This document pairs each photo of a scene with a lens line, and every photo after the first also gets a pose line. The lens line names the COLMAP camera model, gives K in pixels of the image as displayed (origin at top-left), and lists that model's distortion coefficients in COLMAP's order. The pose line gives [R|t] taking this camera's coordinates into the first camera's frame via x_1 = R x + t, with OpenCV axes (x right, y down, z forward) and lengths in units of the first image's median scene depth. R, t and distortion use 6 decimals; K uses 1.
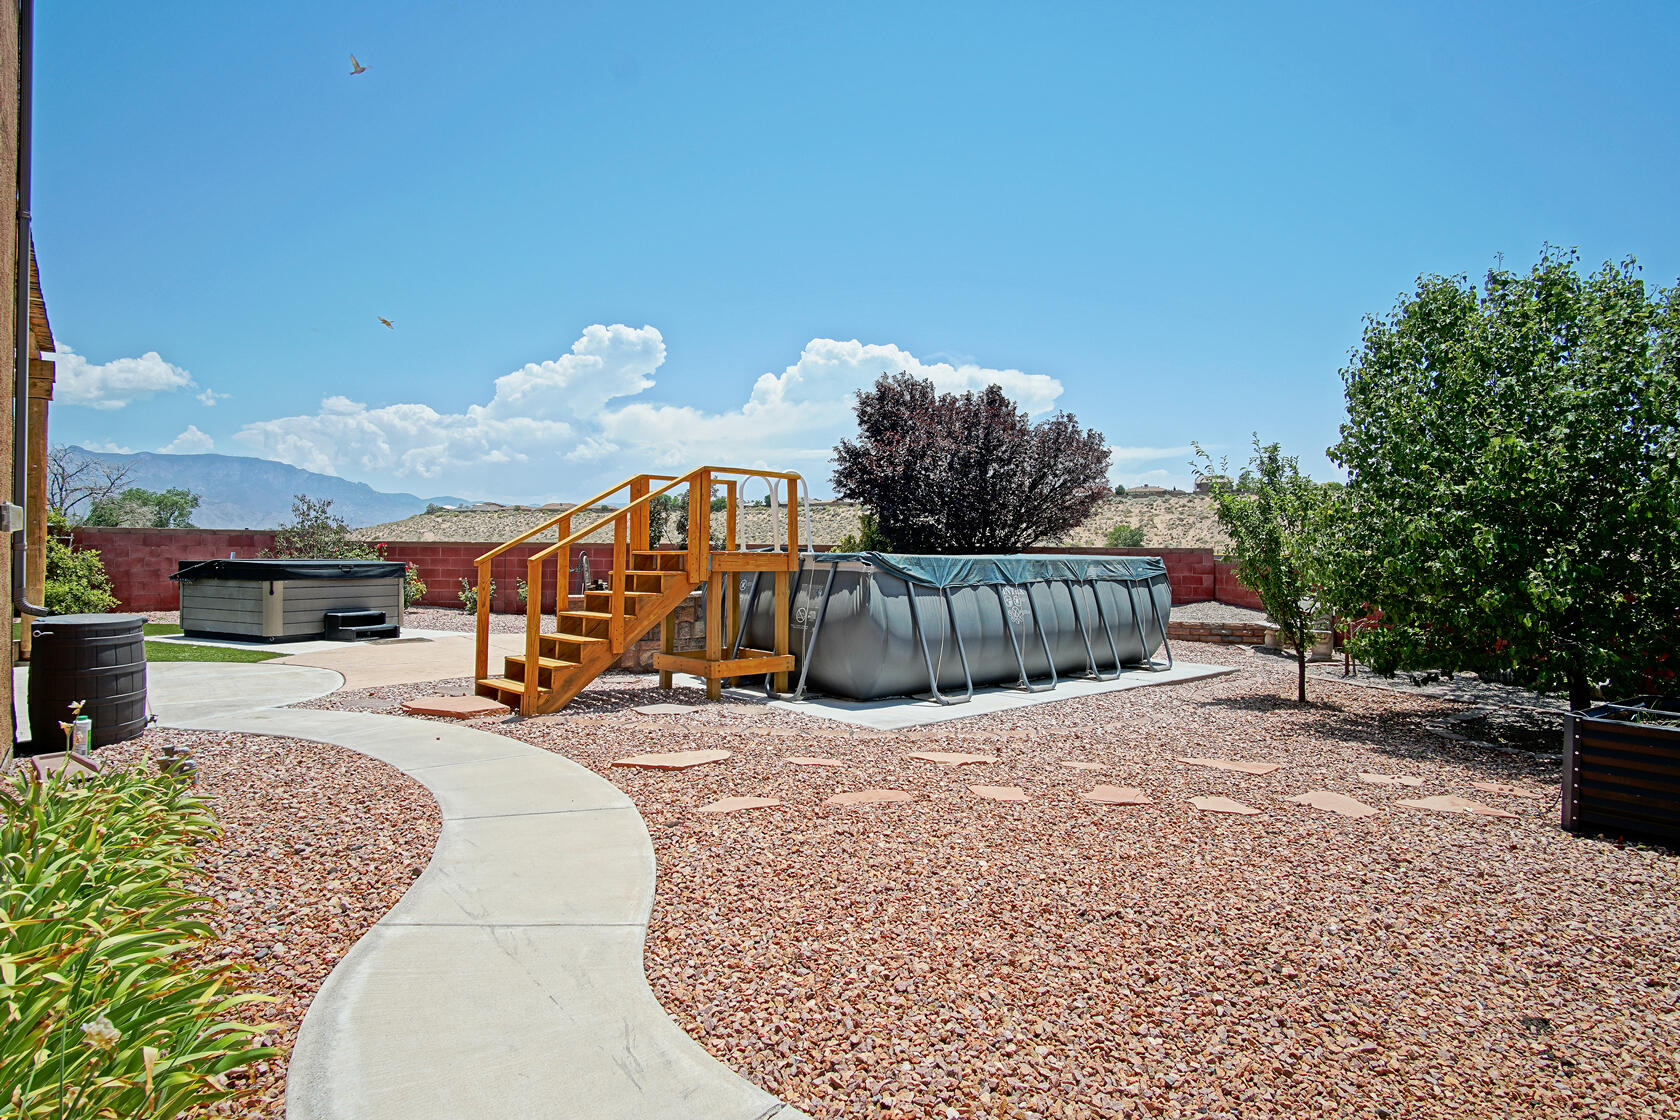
lens RADIAL K [[895.9, 0, 835.3], [0, 895.9, 558.1], [0, 0, 1]] dist [-0.034473, 0.011532]
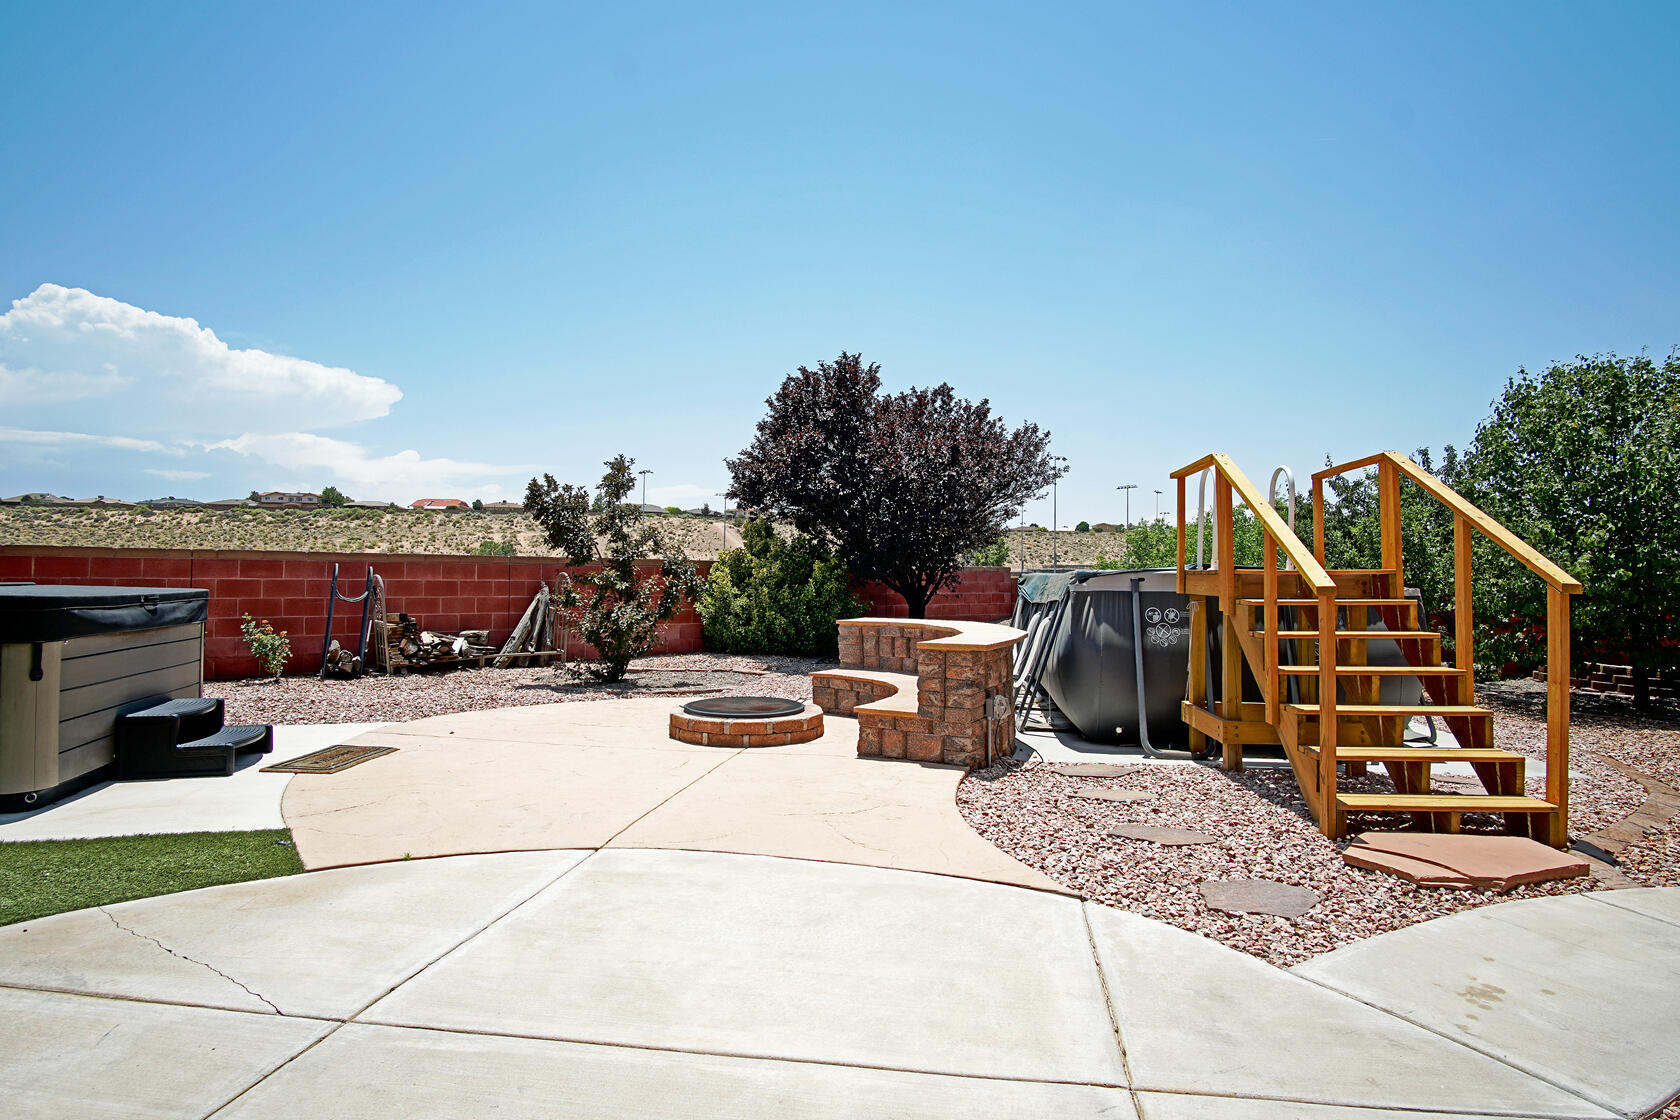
lens RADIAL K [[895.9, 0, 835.3], [0, 895.9, 558.1], [0, 0, 1]] dist [-0.034473, 0.011532]
pose [[0.753697, 0.013144, 0.657091, -0.058369], [-0.000649, 0.999814, -0.019256, -0.000369], [-0.657222, 0.014087, 0.753566, 0.044532]]
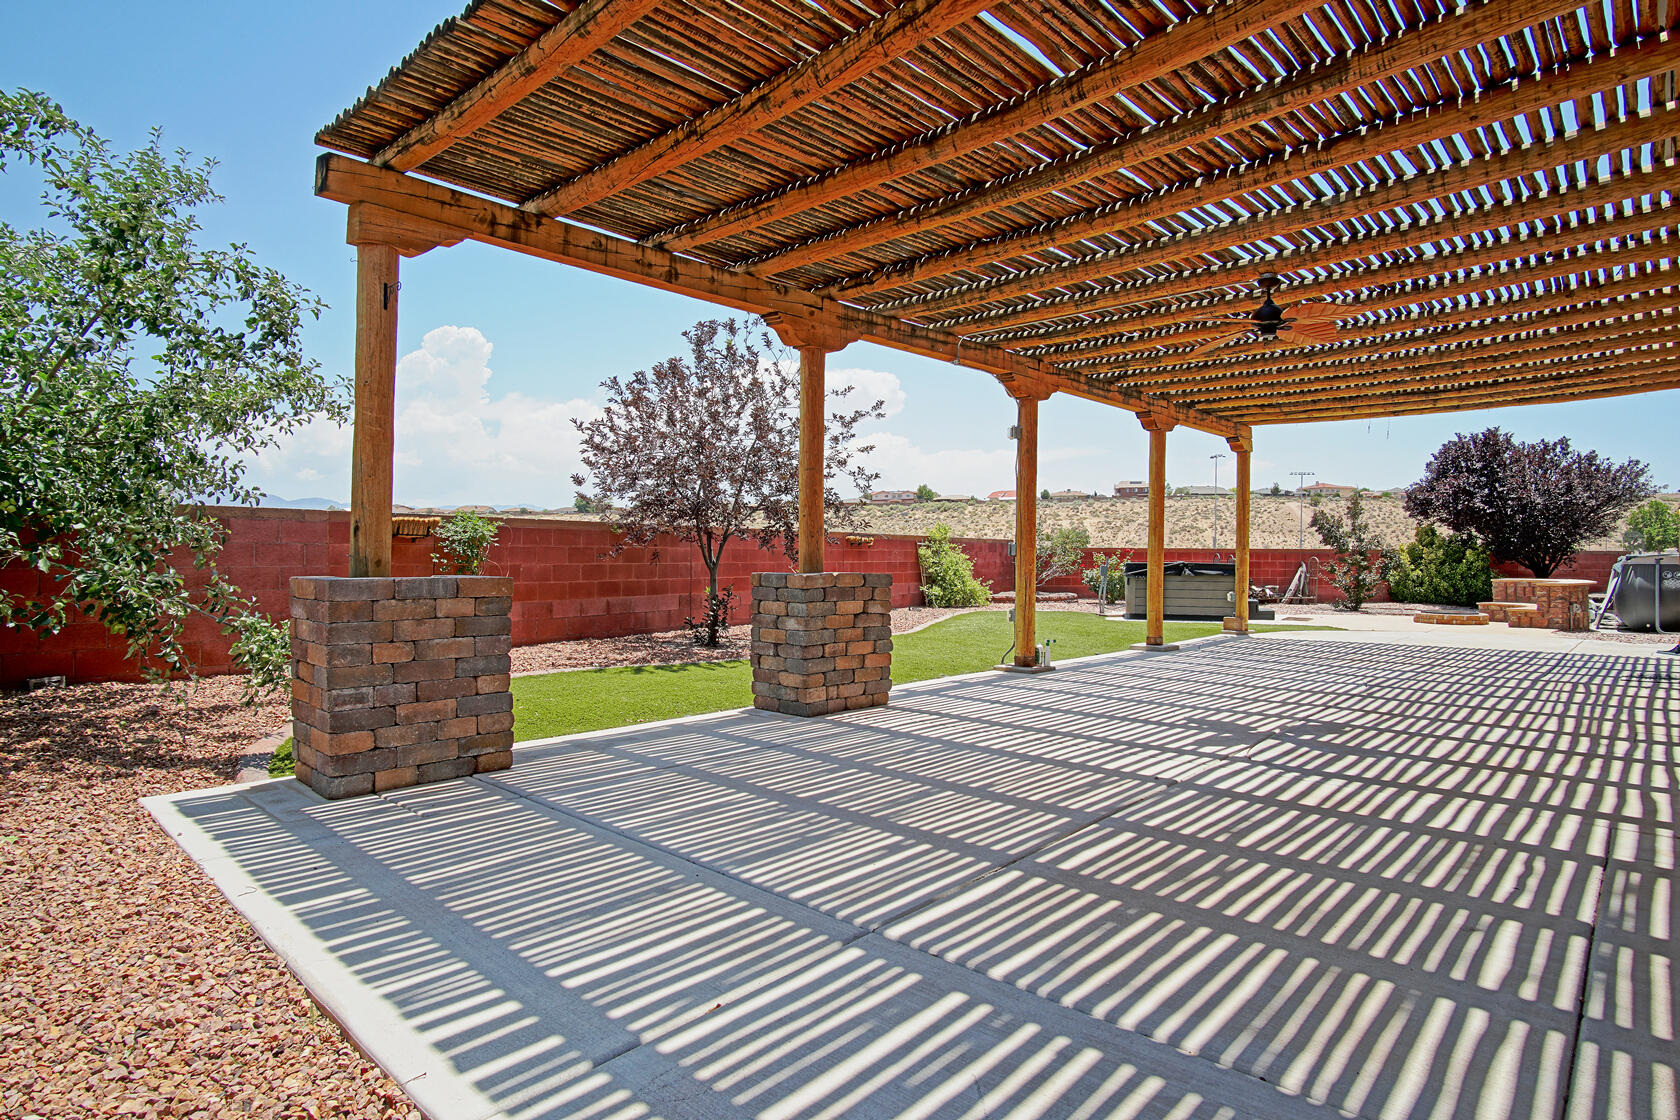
lens RADIAL K [[895.9, 0, 835.3], [0, 895.9, 558.1], [0, 0, 1]] dist [-0.034473, 0.011532]
pose [[0.992701, -0.003367, 0.120557, -0.131833], [0.003646, 0.999991, -0.002091, -0.000385], [-0.120549, 0.002516, 0.992704, -0.028716]]
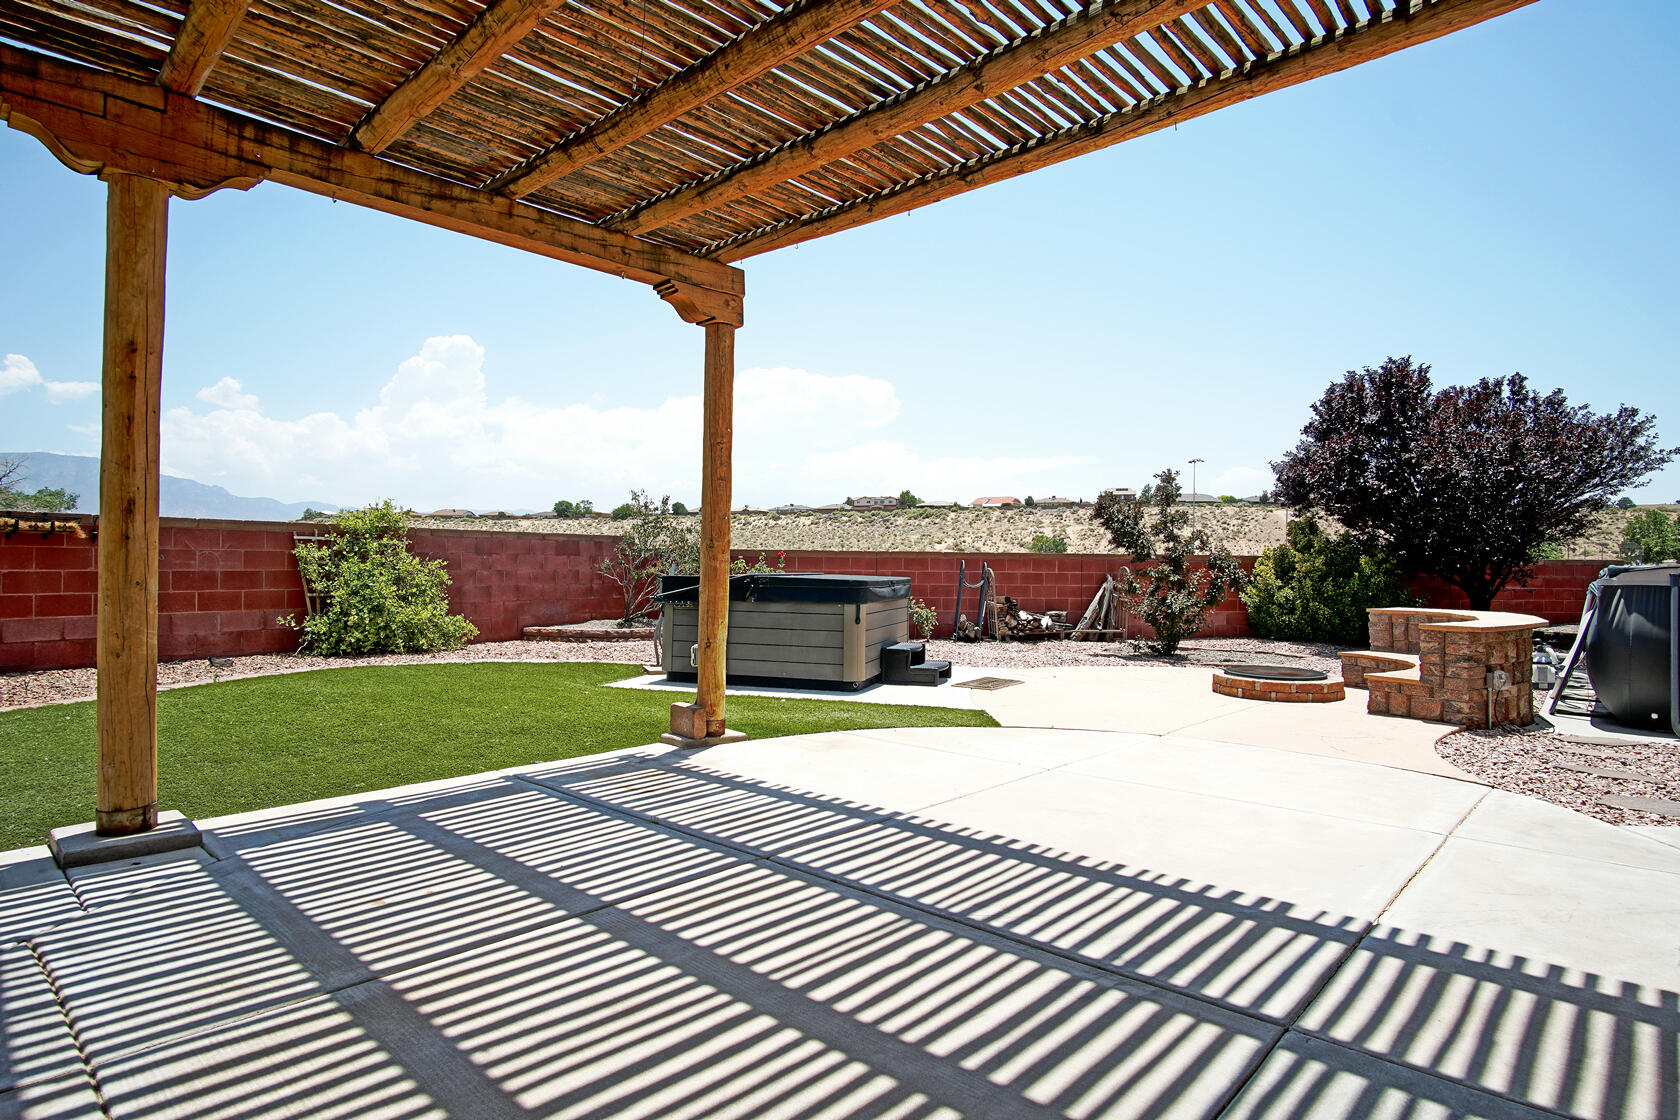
lens RADIAL K [[895.9, 0, 835.3], [0, 895.9, 558.1], [0, 0, 1]] dist [-0.034473, 0.011532]
pose [[0.992484, 0.003969, 0.122308, -0.068808], [-0.002789, 0.999948, -0.009815, -0.000498], [-0.122340, 0.009401, 0.992444, 0.025233]]
